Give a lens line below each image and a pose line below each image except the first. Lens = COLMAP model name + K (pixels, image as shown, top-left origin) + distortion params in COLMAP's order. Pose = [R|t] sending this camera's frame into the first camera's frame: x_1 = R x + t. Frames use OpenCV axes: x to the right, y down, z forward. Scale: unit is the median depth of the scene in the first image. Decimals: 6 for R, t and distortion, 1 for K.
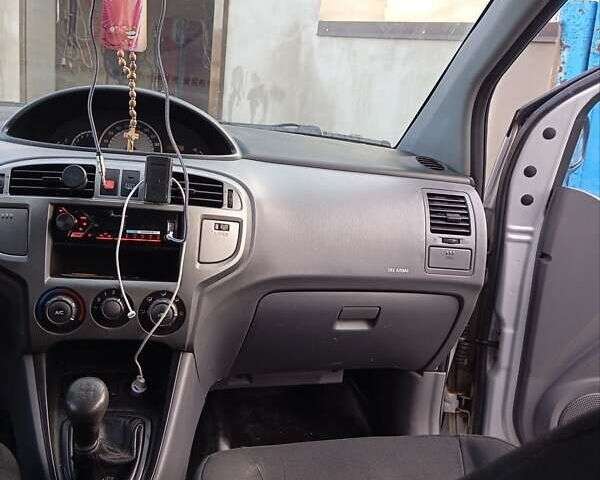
lens RADIAL K [[648.6, 0, 300.0], [0, 648.6, 240.0], [0, 0, 1]] dist [0.113641, -0.256670]
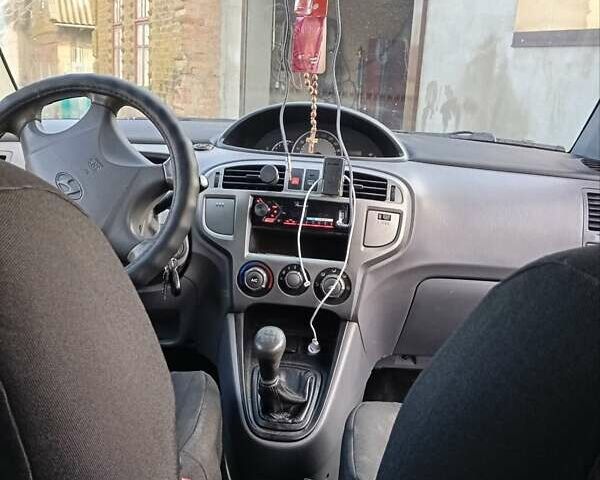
lens RADIAL K [[648.6, 0, 300.0], [0, 648.6, 240.0], [0, 0, 1]] dist [0.113641, -0.256670]
pose [[0.953552, 0.029237, -0.299805, 0.090921], [-0.036398, 0.999169, -0.018329, 0.049761], [0.299020, 0.028390, 0.953824, -0.174245]]
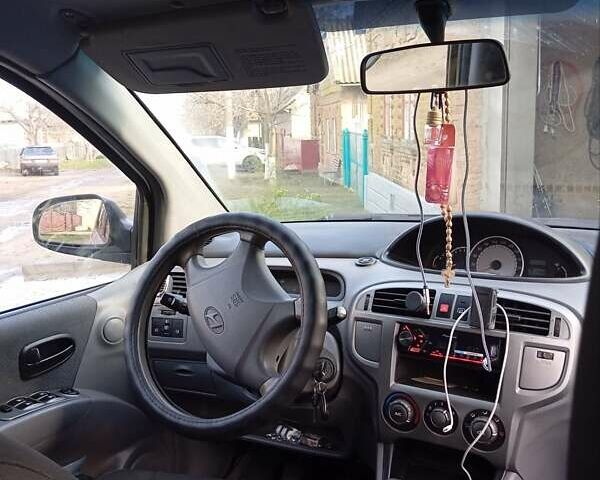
lens RADIAL K [[648.6, 0, 300.0], [0, 648.6, 240.0], [0, 0, 1]] dist [0.113641, -0.256670]
pose [[0.745627, 0.000831, -0.666363, 0.288092], [-0.054605, 0.996712, -0.059858, -0.120961], [0.664122, 0.081019, 0.743221, -0.042298]]
